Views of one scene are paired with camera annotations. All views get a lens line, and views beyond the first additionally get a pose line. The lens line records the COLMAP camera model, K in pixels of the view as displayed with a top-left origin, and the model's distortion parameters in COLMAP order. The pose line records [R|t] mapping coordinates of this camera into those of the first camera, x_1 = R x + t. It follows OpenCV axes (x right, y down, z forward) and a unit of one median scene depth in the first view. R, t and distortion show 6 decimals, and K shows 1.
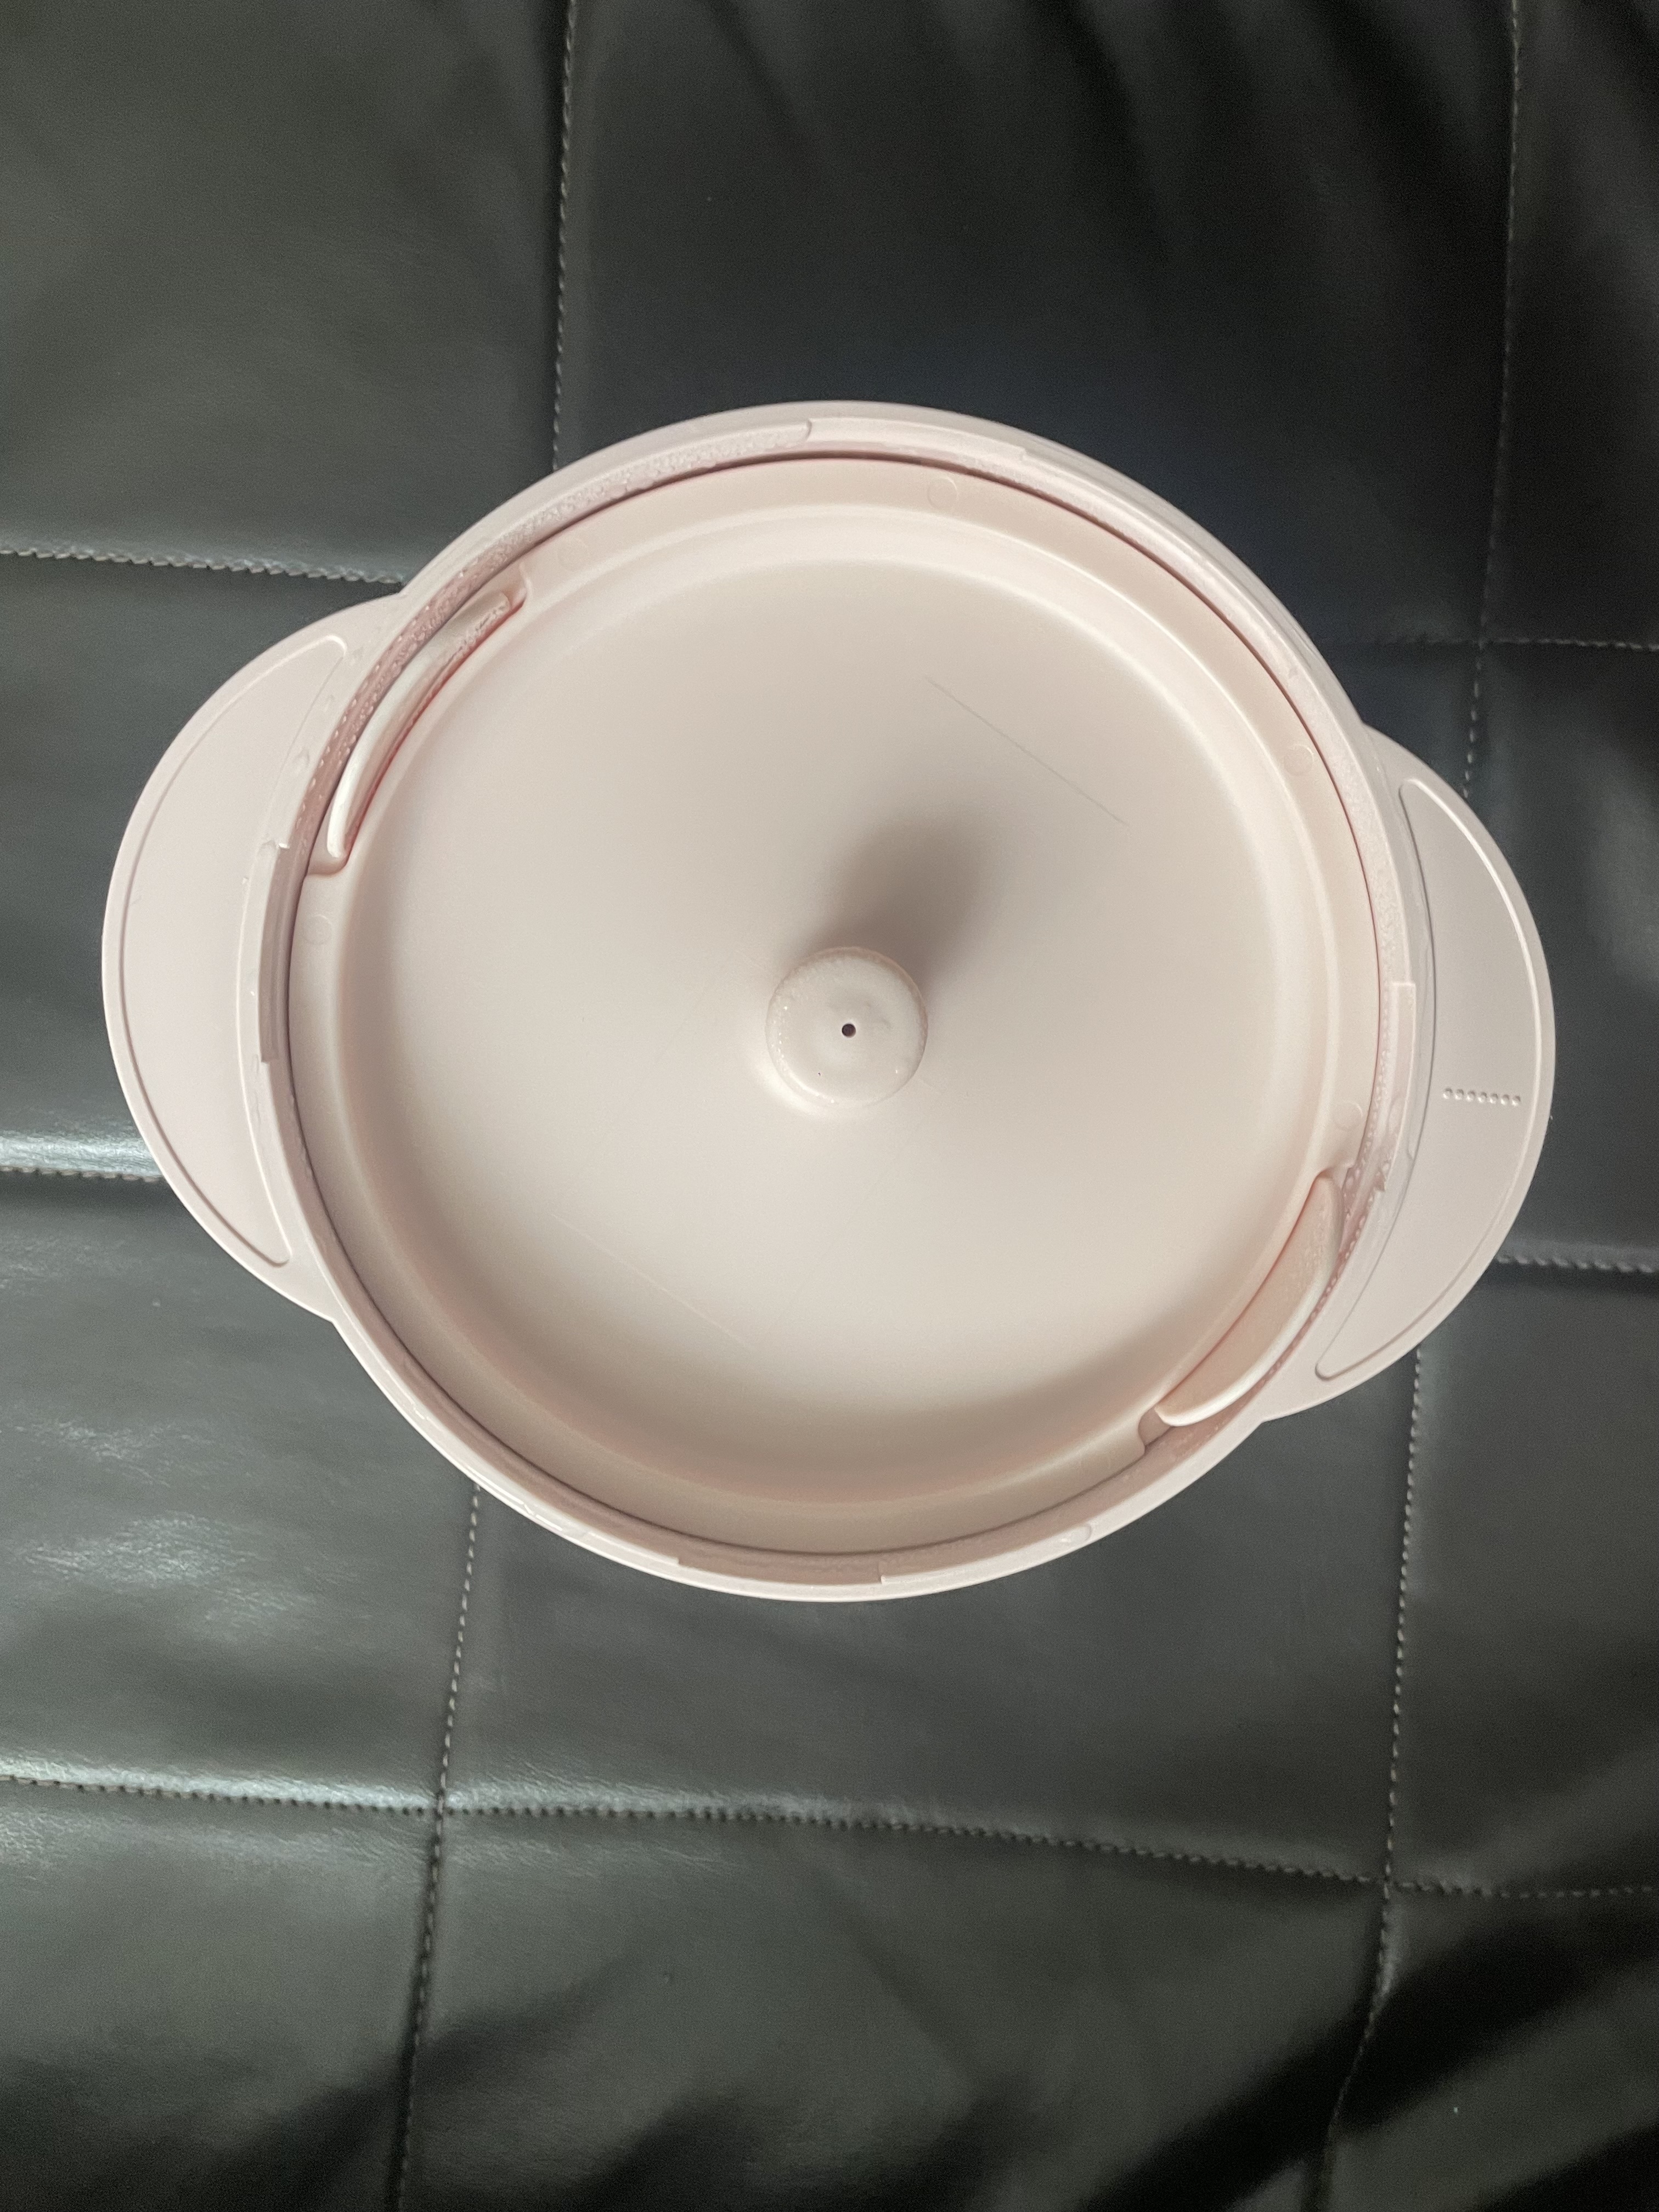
lens RADIAL K [[1688.2, 0, 837.4], [0, 1688.2, 1105.7], [0, 0, 1]] dist [0.011584, -0.002200]
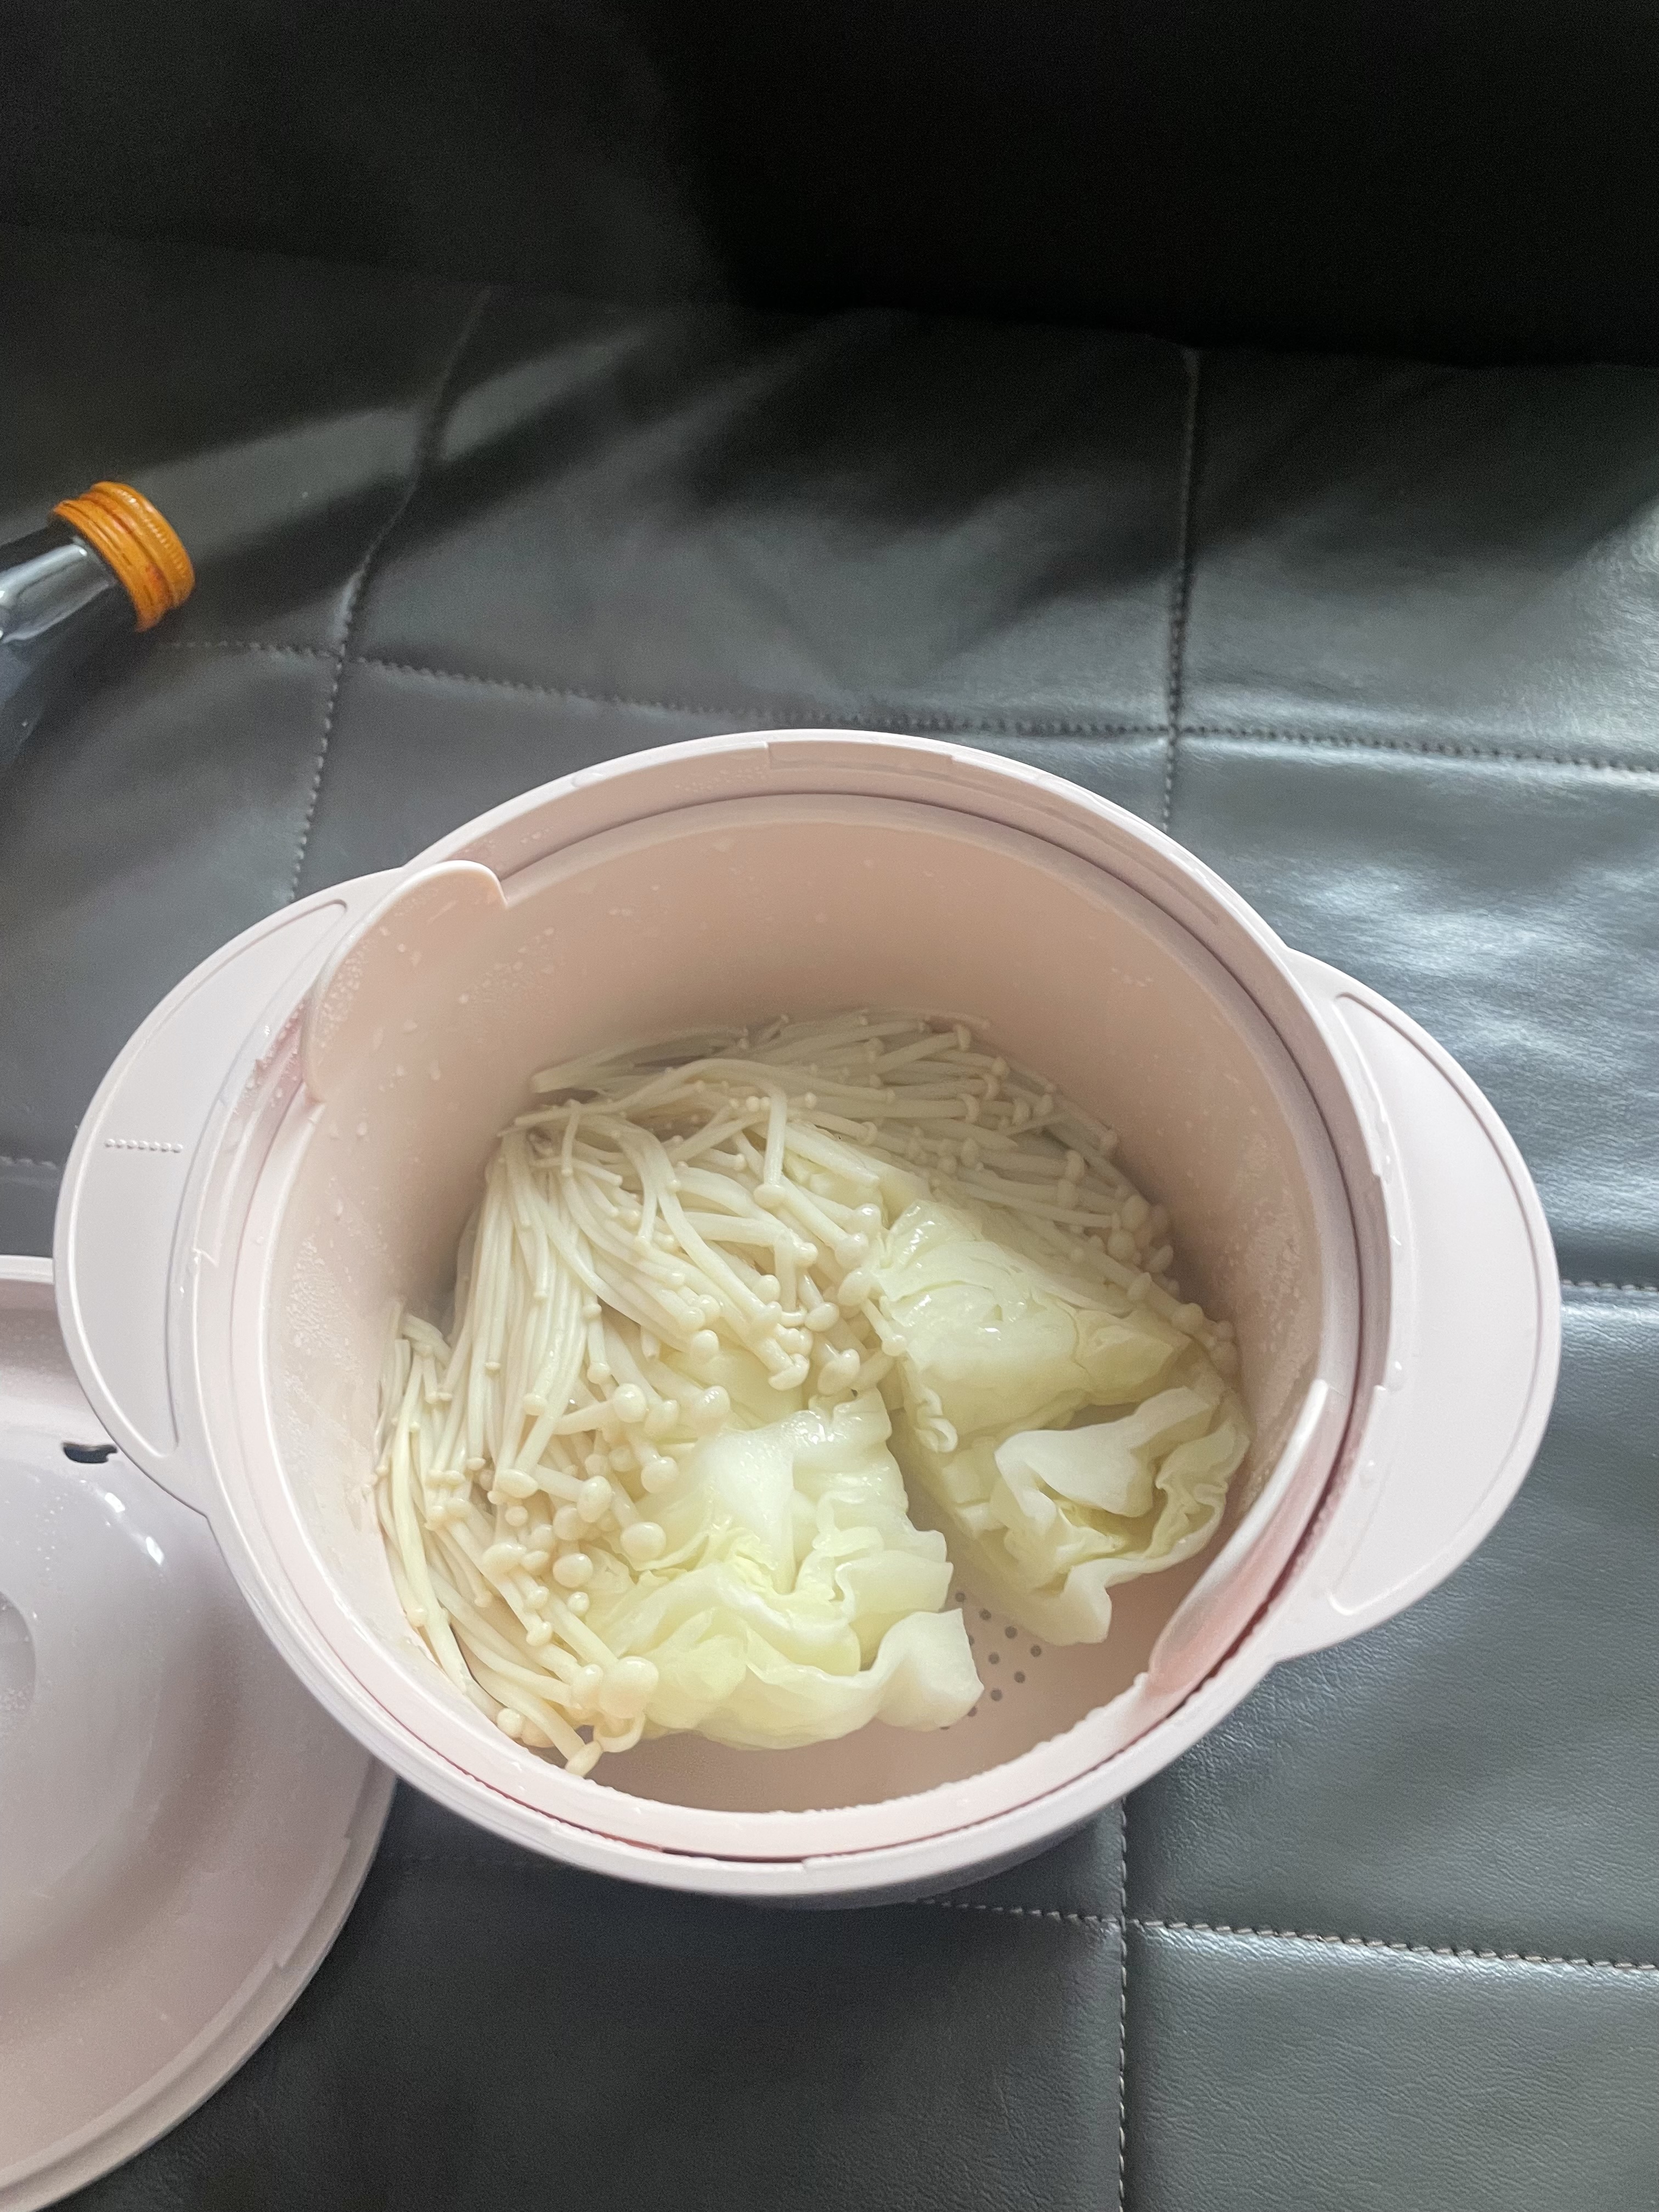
lens RADIAL K [[1688.2, 0, 837.4], [0, 1688.2, 1105.7], [0, 0, 1]] dist [0.011584, -0.002200]
pose [[-0.999893, -0.014298, 0.003157, -0.019151], [0.014429, -0.925485, 0.378510, -0.246689], [-0.002490, 0.378515, 0.925592, 0.052576]]
